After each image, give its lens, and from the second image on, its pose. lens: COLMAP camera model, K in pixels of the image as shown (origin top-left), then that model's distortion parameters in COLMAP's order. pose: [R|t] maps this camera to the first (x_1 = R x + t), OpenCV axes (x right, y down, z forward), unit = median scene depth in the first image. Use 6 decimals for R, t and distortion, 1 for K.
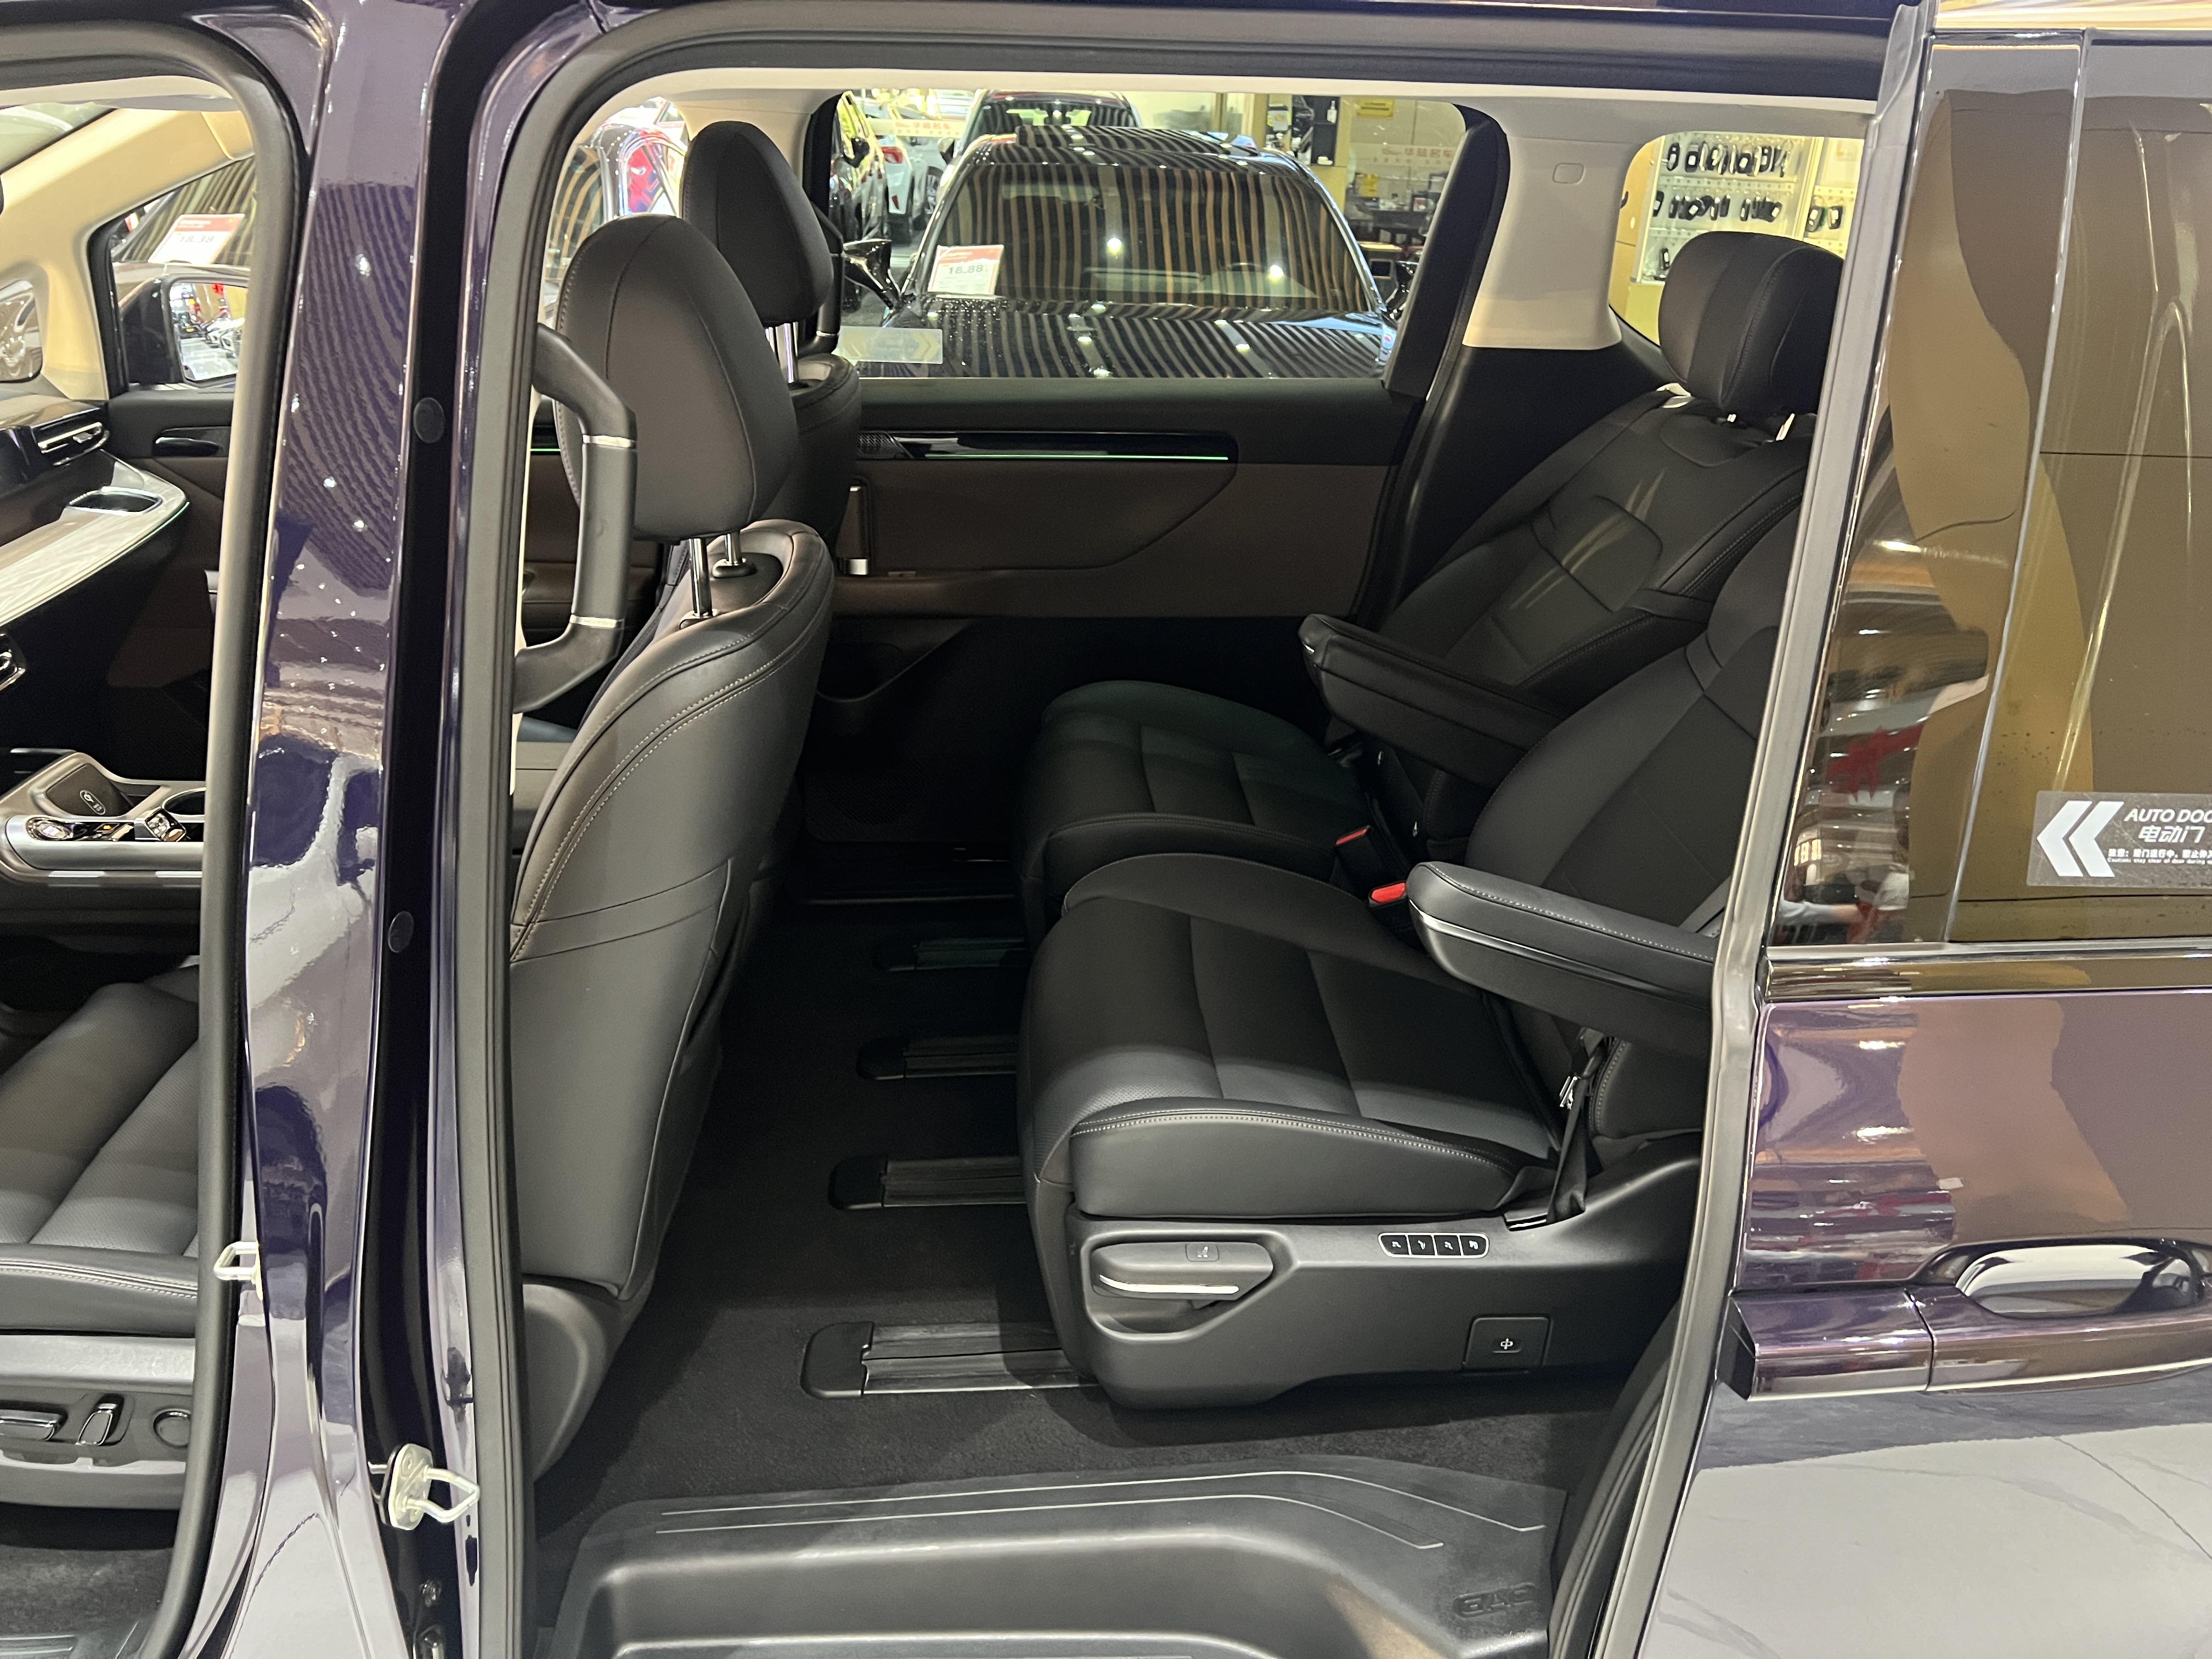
lens RADIAL K [[1677.3, 0, 1106.0], [0, 1677.3, 829.5], [0, 0, 1]] dist [0.062348, -0.082877]
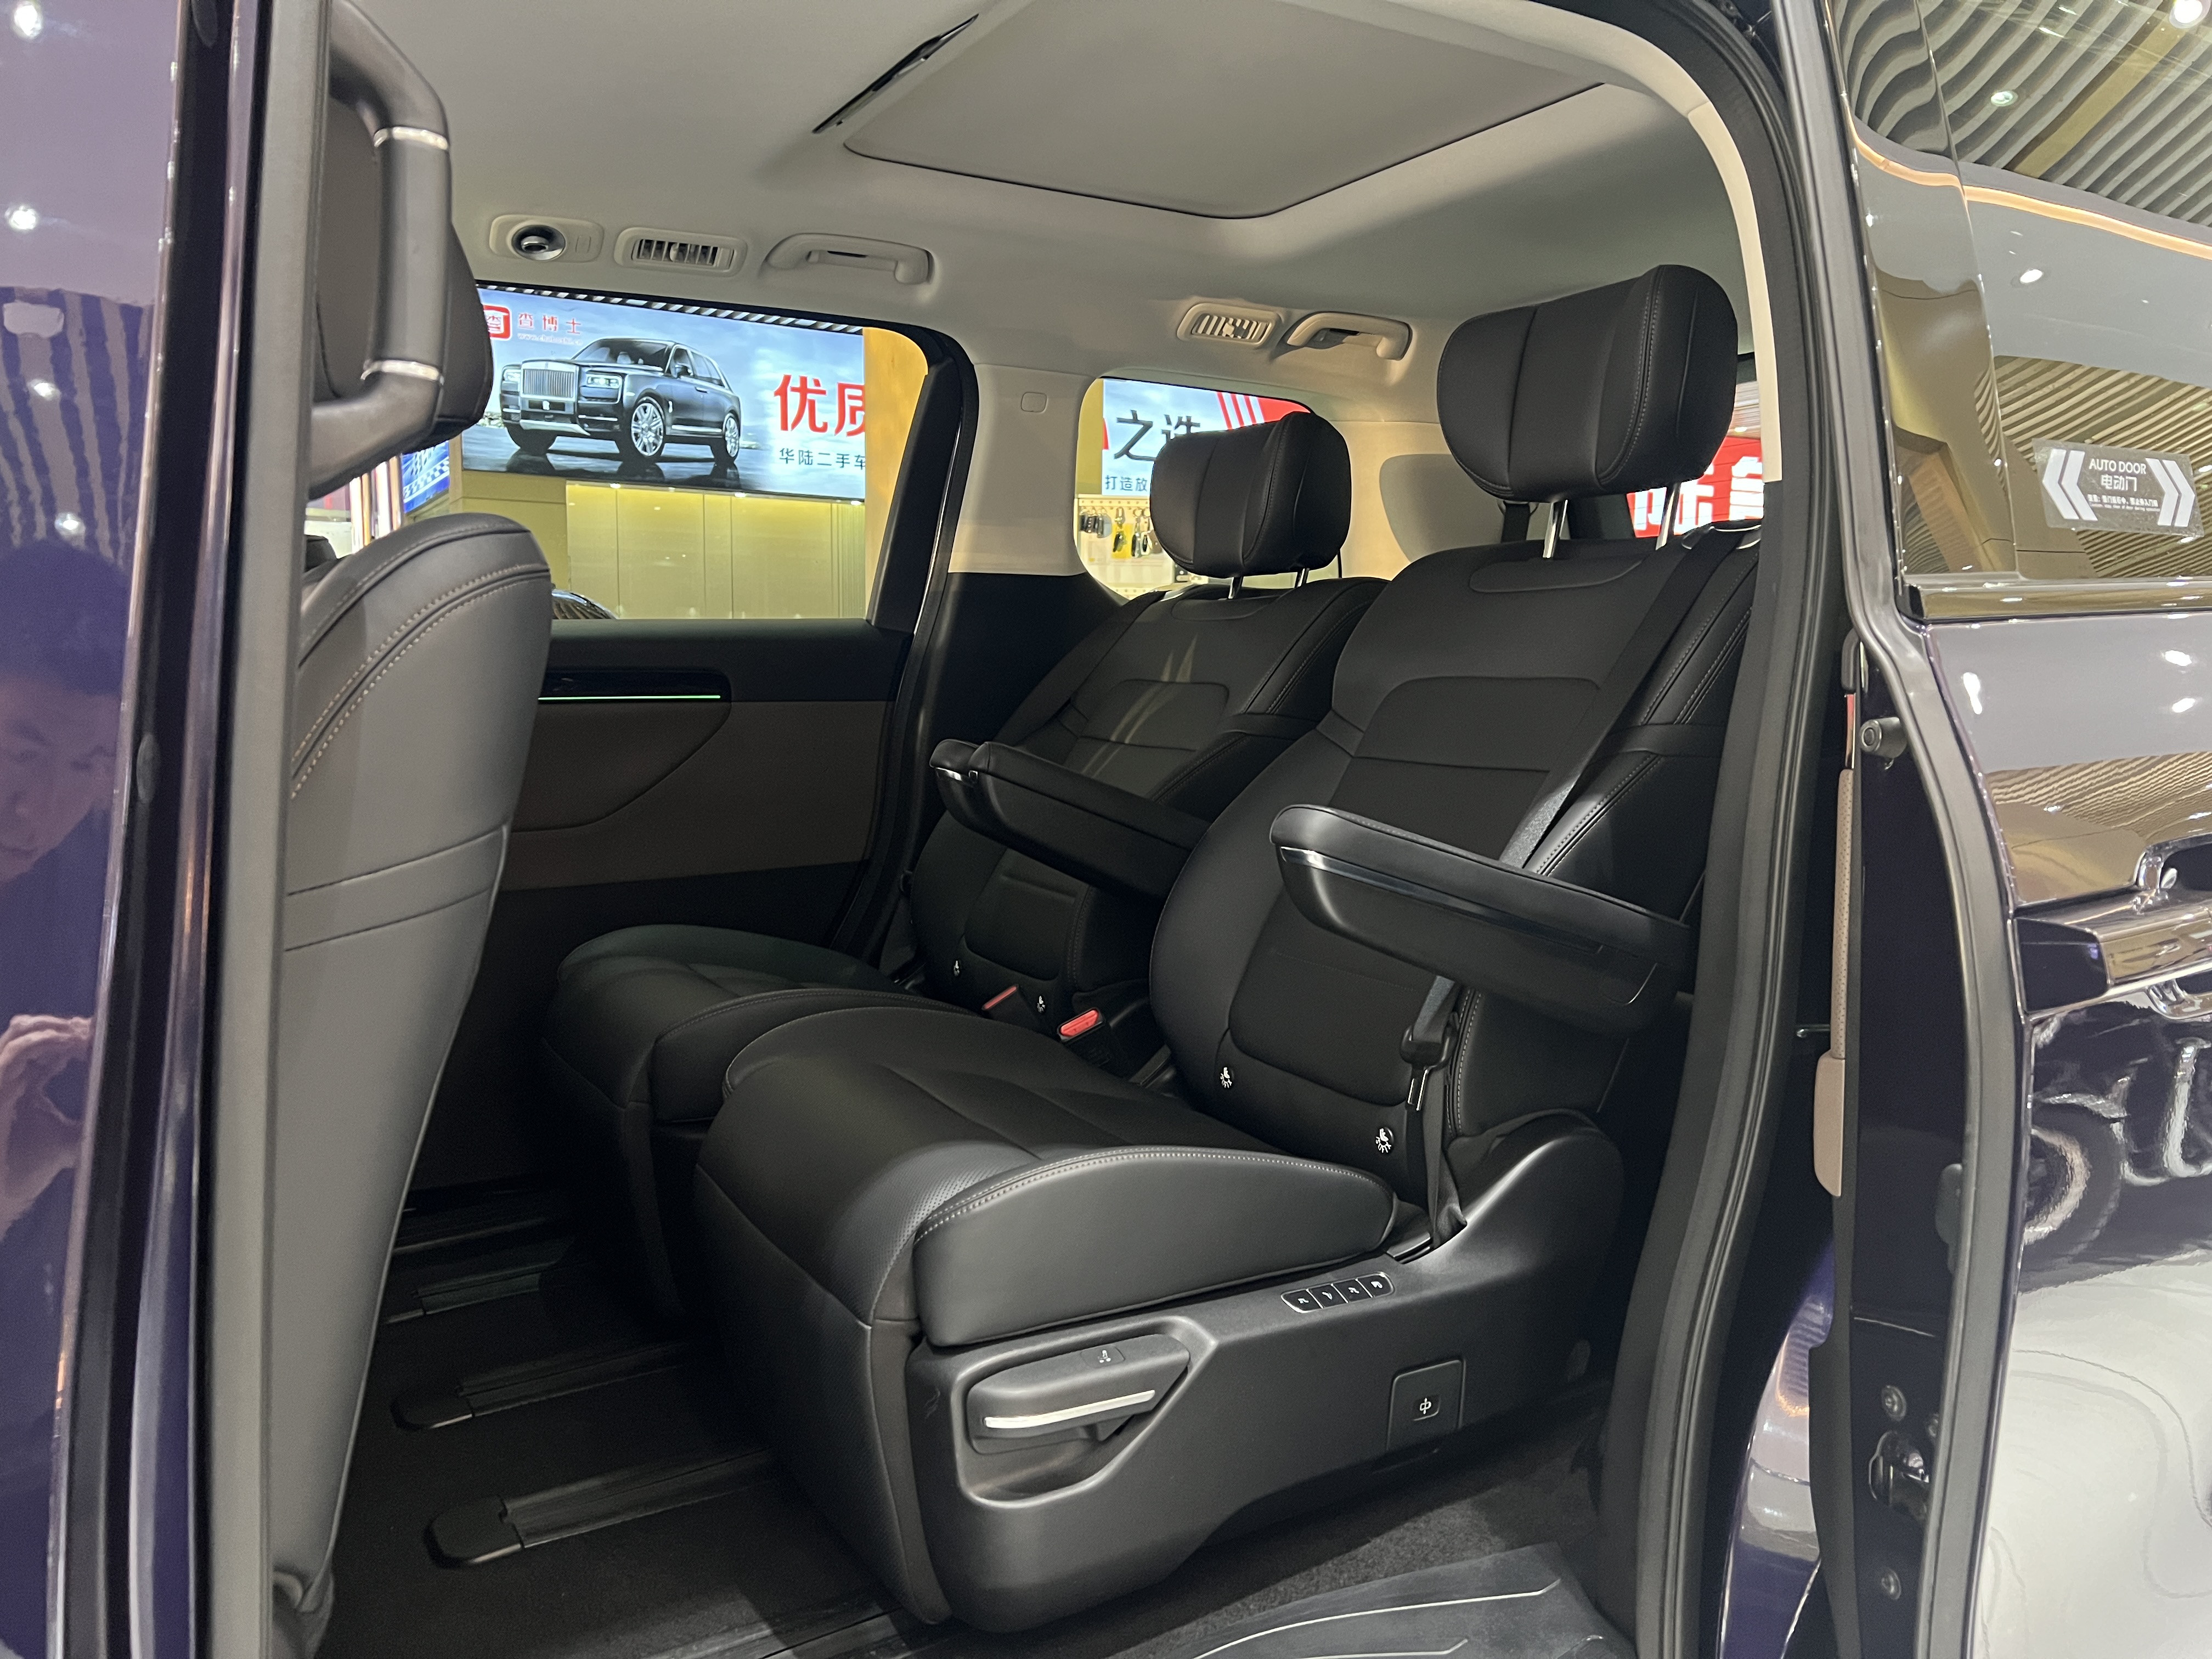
lens RADIAL K [[1677.3, 0, 1106.0], [0, 1677.3, 829.5], [0, 0, 1]] dist [0.062348, -0.082877]
pose [[0.892155, -0.070562, 0.446185, -0.269510], [0.201213, 0.946401, -0.252661, 0.214960], [-0.404442, 0.315191, 0.858534, 0.244704]]
